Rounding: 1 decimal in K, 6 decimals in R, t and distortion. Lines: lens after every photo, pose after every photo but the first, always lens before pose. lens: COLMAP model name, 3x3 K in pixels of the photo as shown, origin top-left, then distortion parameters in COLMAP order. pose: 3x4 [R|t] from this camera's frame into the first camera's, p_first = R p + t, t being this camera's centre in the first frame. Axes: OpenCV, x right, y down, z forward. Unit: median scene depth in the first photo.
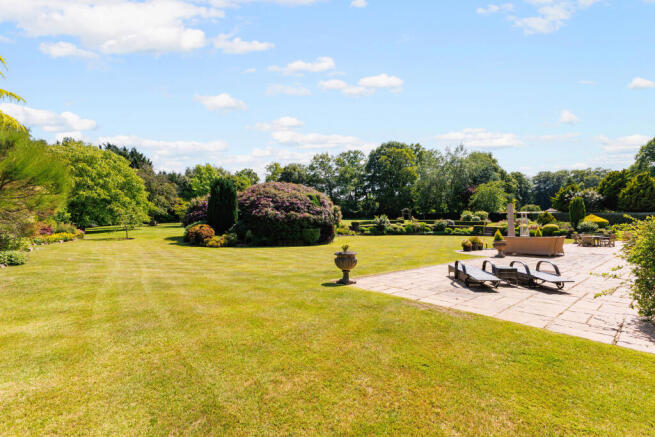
lens RADIAL K [[288.1, 0, 326.2], [0, 288.1, 218.4], [0, 0, 1]] dist [-0.001221, 0.000534]
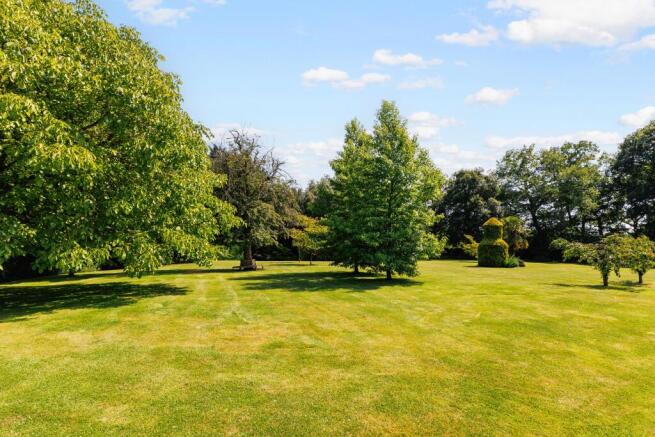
lens RADIAL K [[288.1, 0, 328.1], [0, 288.1, 218.6], [0, 0, 1]] dist [-0.001221, 0.000534]
pose [[0.936151, -0.013841, -0.351325, -0.177738], [-0.031060, 0.992063, -0.121847, -0.000830], [0.350223, 0.124979, 0.928291, 0.338258]]
